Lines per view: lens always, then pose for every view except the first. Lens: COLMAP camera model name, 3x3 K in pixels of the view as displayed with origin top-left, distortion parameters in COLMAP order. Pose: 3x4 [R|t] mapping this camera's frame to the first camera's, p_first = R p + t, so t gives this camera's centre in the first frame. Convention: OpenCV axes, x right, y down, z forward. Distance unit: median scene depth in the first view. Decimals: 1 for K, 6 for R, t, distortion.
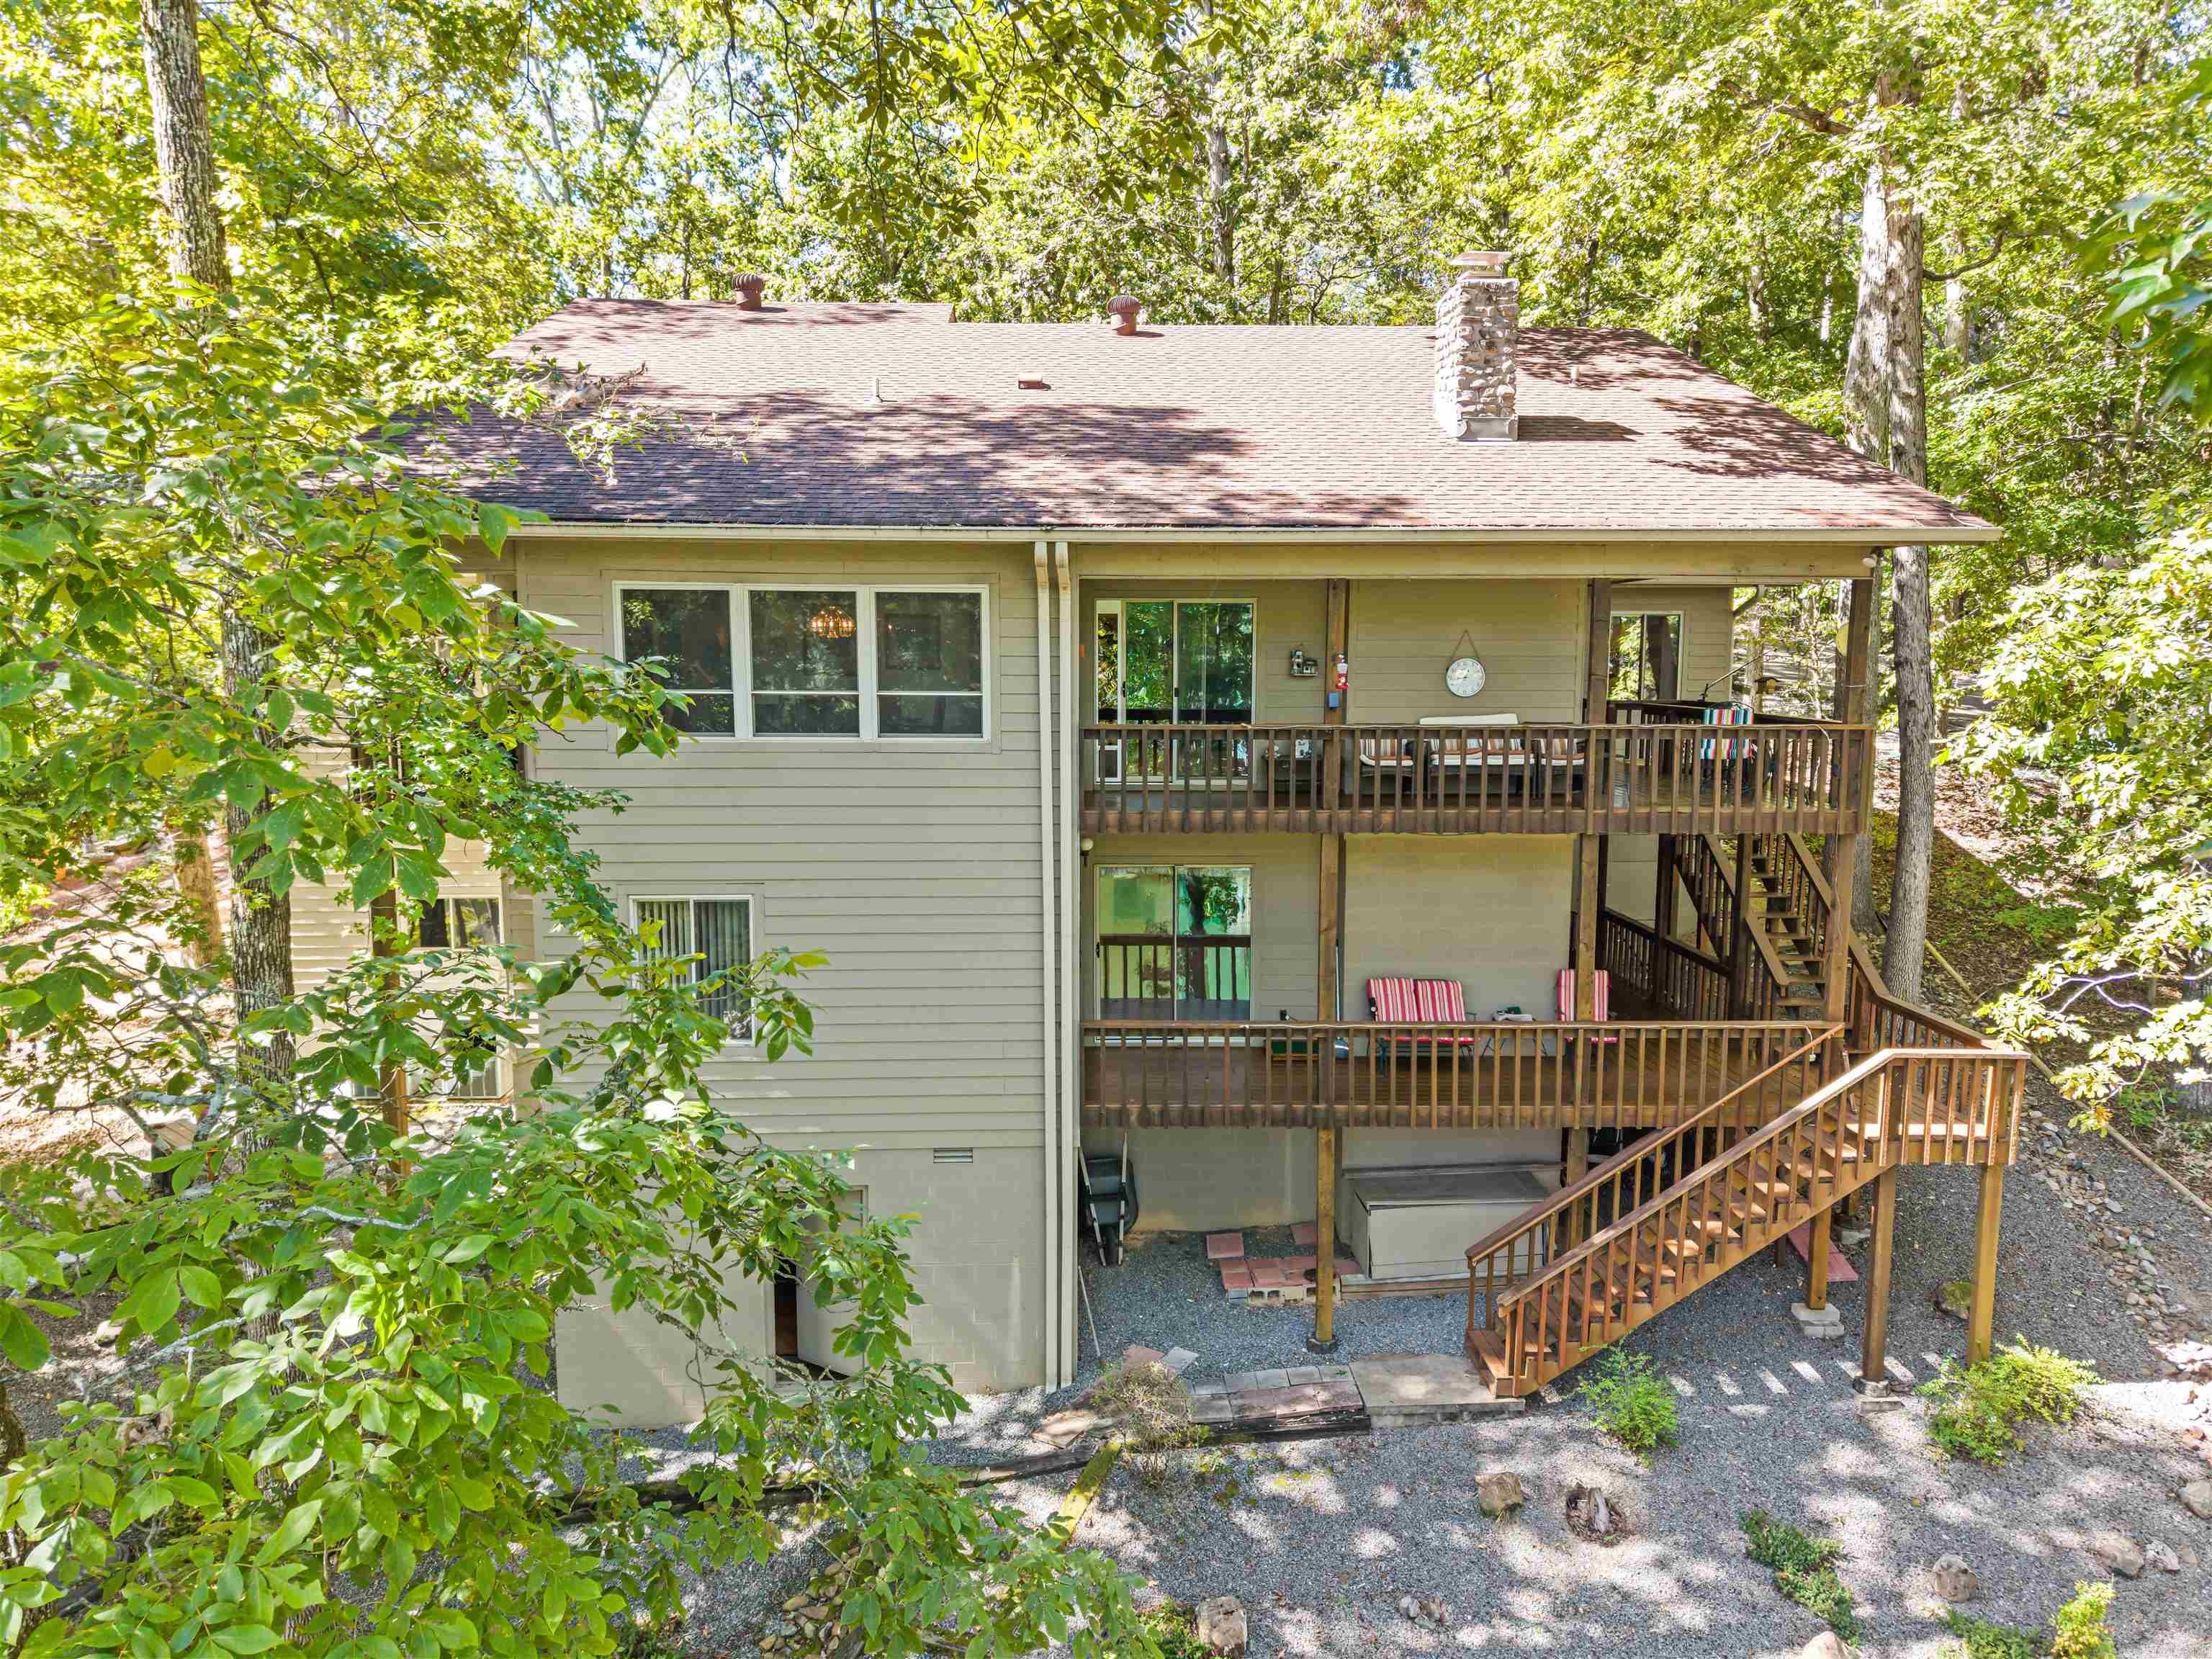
lens RADIAL K [[1482.3, 0, 1106.0], [0, 1482.3, 829.5], [0, 0, 1]] dist [0.047697, -0.044657]
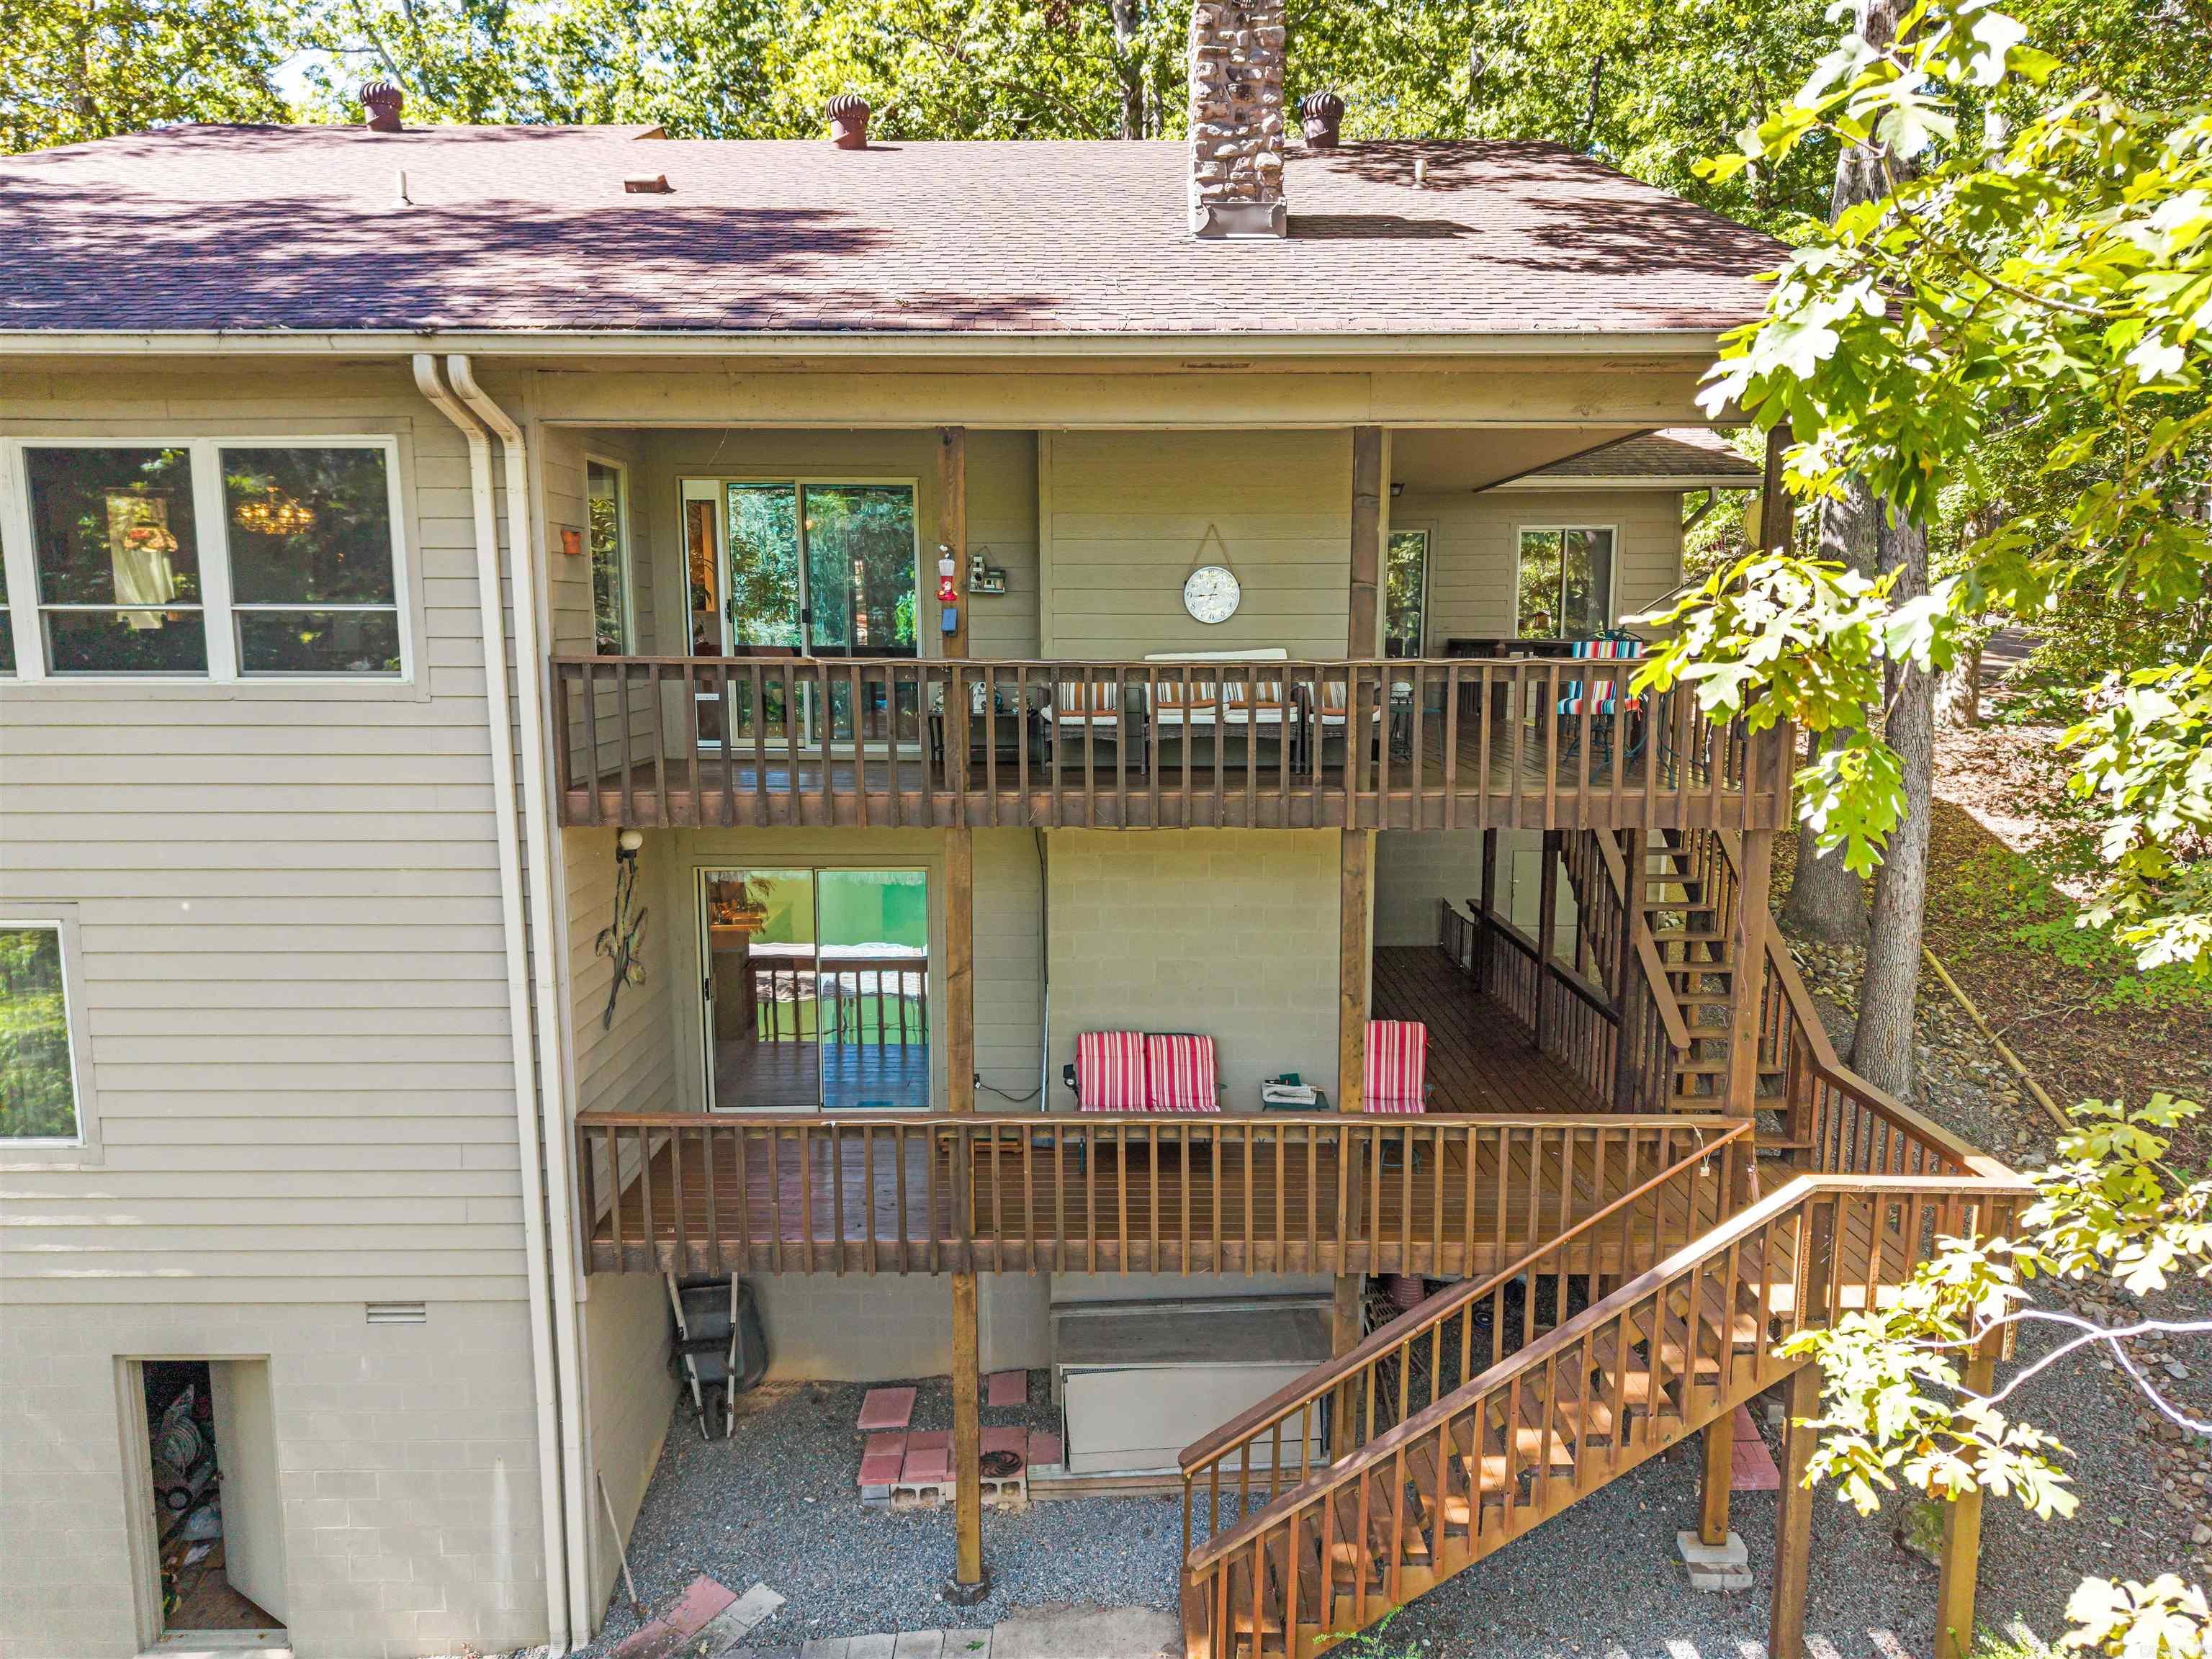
lens RADIAL K [[1482.3, 0, 1106.0], [0, 1482.3, 829.5], [0, 0, 1]] dist [0.047697, -0.044657]
pose [[0.999436, 0.002022, -0.033510, 0.226702], [-0.001243, 0.999729, 0.023249, -0.011016], [0.033548, -0.023194, 0.999168, 0.334463]]
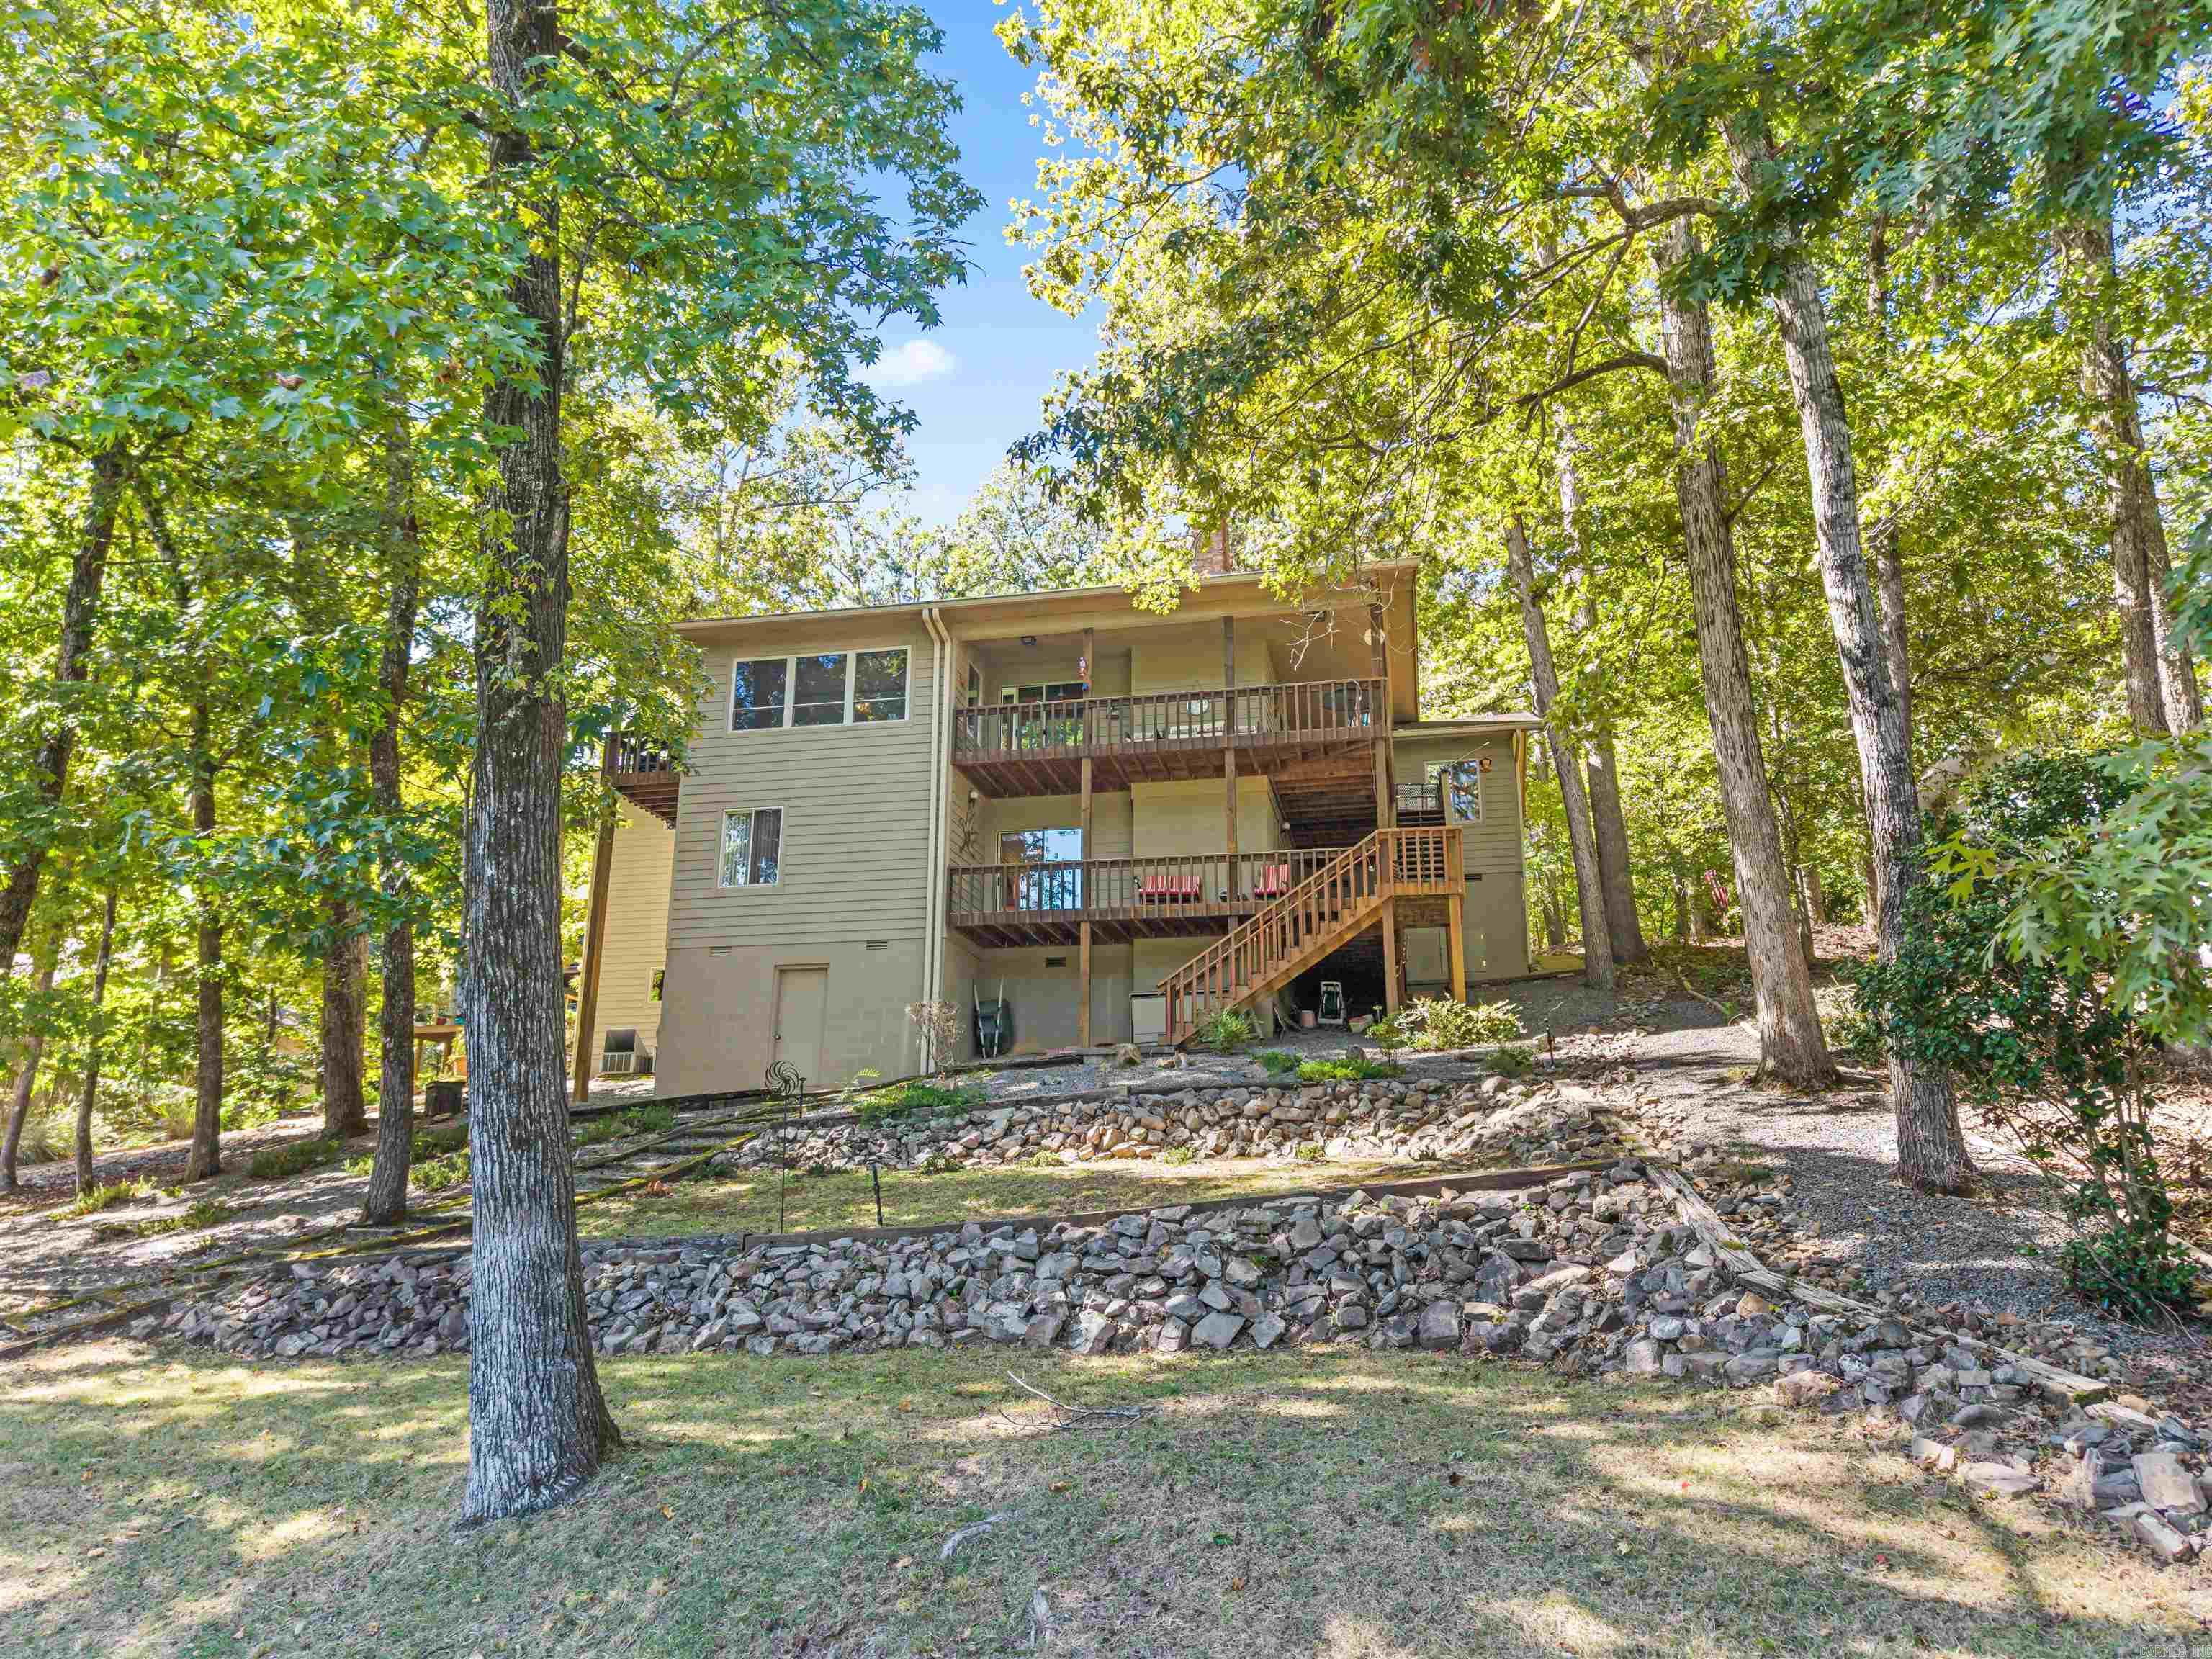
lens RADIAL K [[1482.3, 0, 1106.0], [0, 1482.3, 829.5], [0, 0, 1]] dist [0.047697, -0.044657]
pose [[0.970312, -0.070892, -0.231233, 0.552541], [-0.026650, 0.918915, -0.393554, 0.749379], [0.240383, 0.388032, 0.889745, -0.531420]]
